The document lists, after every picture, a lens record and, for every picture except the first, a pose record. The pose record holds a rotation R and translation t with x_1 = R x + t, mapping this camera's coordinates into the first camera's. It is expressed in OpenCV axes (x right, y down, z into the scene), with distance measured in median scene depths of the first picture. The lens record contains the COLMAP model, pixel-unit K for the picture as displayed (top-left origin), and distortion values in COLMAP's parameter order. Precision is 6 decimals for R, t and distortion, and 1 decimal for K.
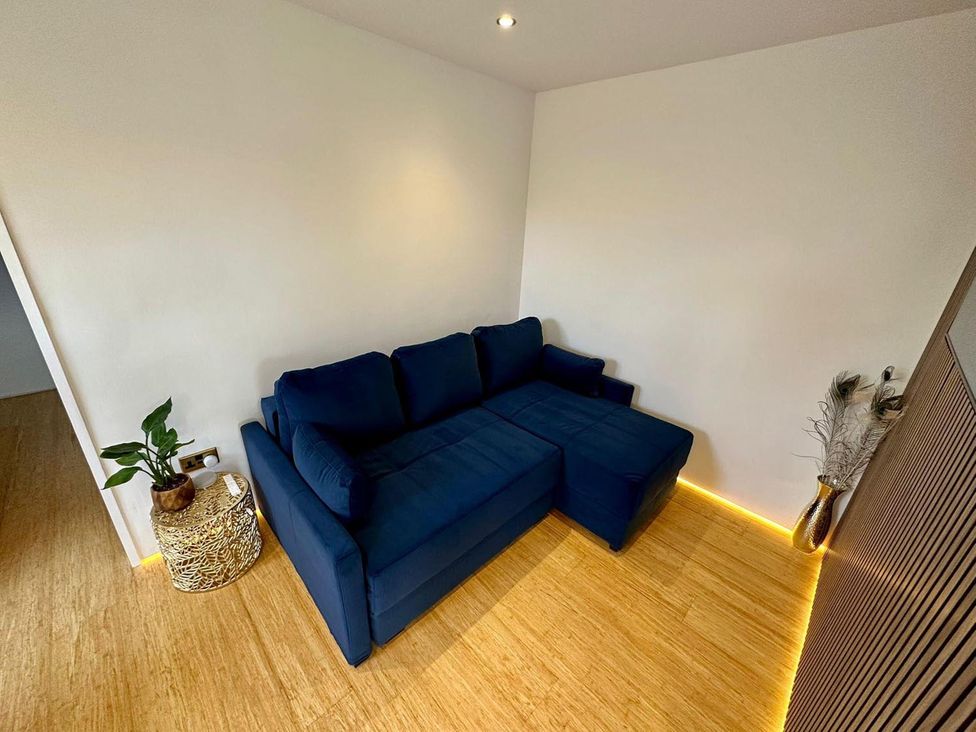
lens RADIAL K [[391.2, 0, 485.7], [0, 391.2, 365.4], [0, 0, 1]] dist [-0.005037, 0.000811]
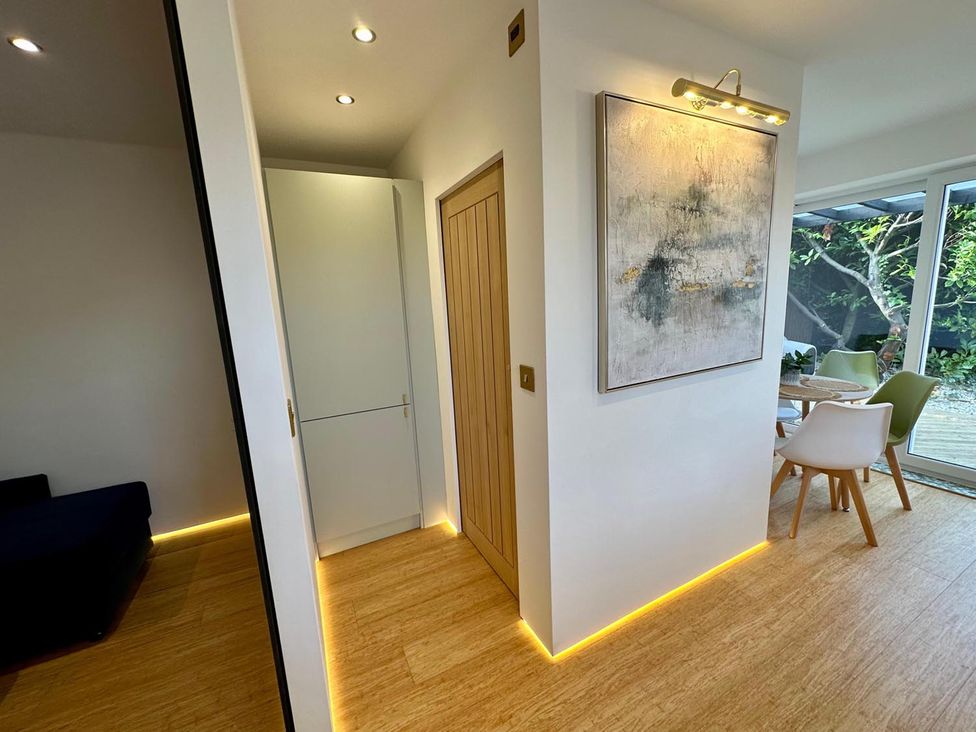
lens RADIAL K [[391.2, 0, 487.8], [0, 391.2, 366.0], [0, 0, 1]] dist [-0.005037, 0.000811]
pose [[0.300326, -0.221776, 0.927696, -0.082665], [0.414438, 0.906330, 0.082501, 0.237120], [-0.859096, 0.359696, 0.364107, -0.291771]]
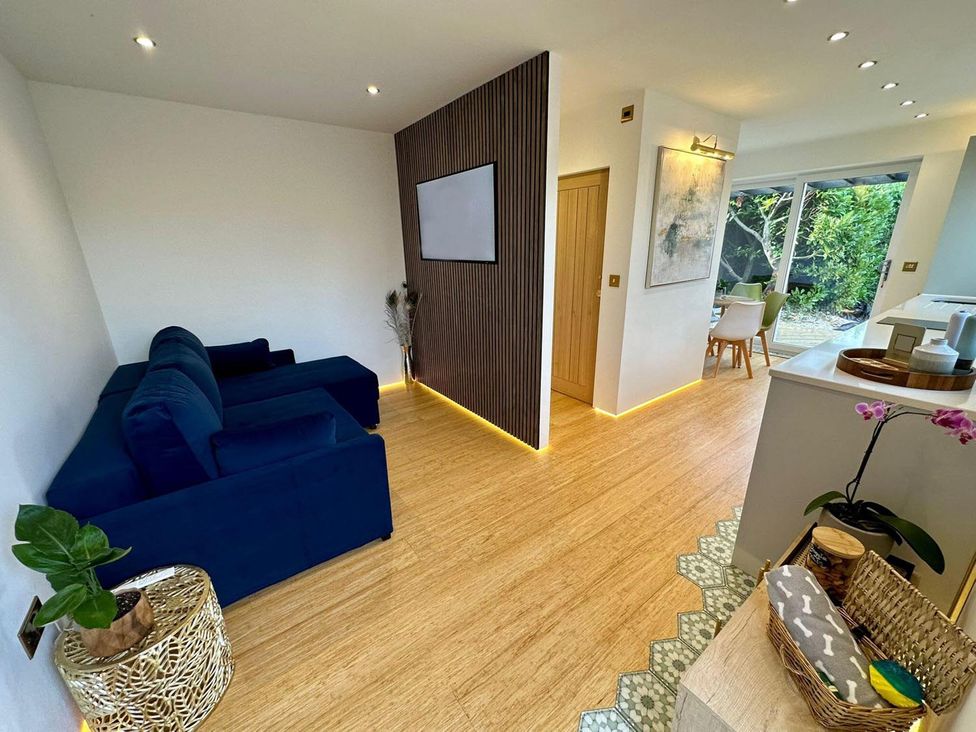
lens RADIAL K [[391.2, 0, 487.0], [0, 391.2, 367.4], [0, 0, 1]] dist [-0.005037, 0.000811]
pose [[0.137932, -0.345164, 0.928352, -1.073541], [0.395315, 0.878600, 0.267931, 0.021756], [-0.908130, 0.330035, 0.257635, 0.122181]]
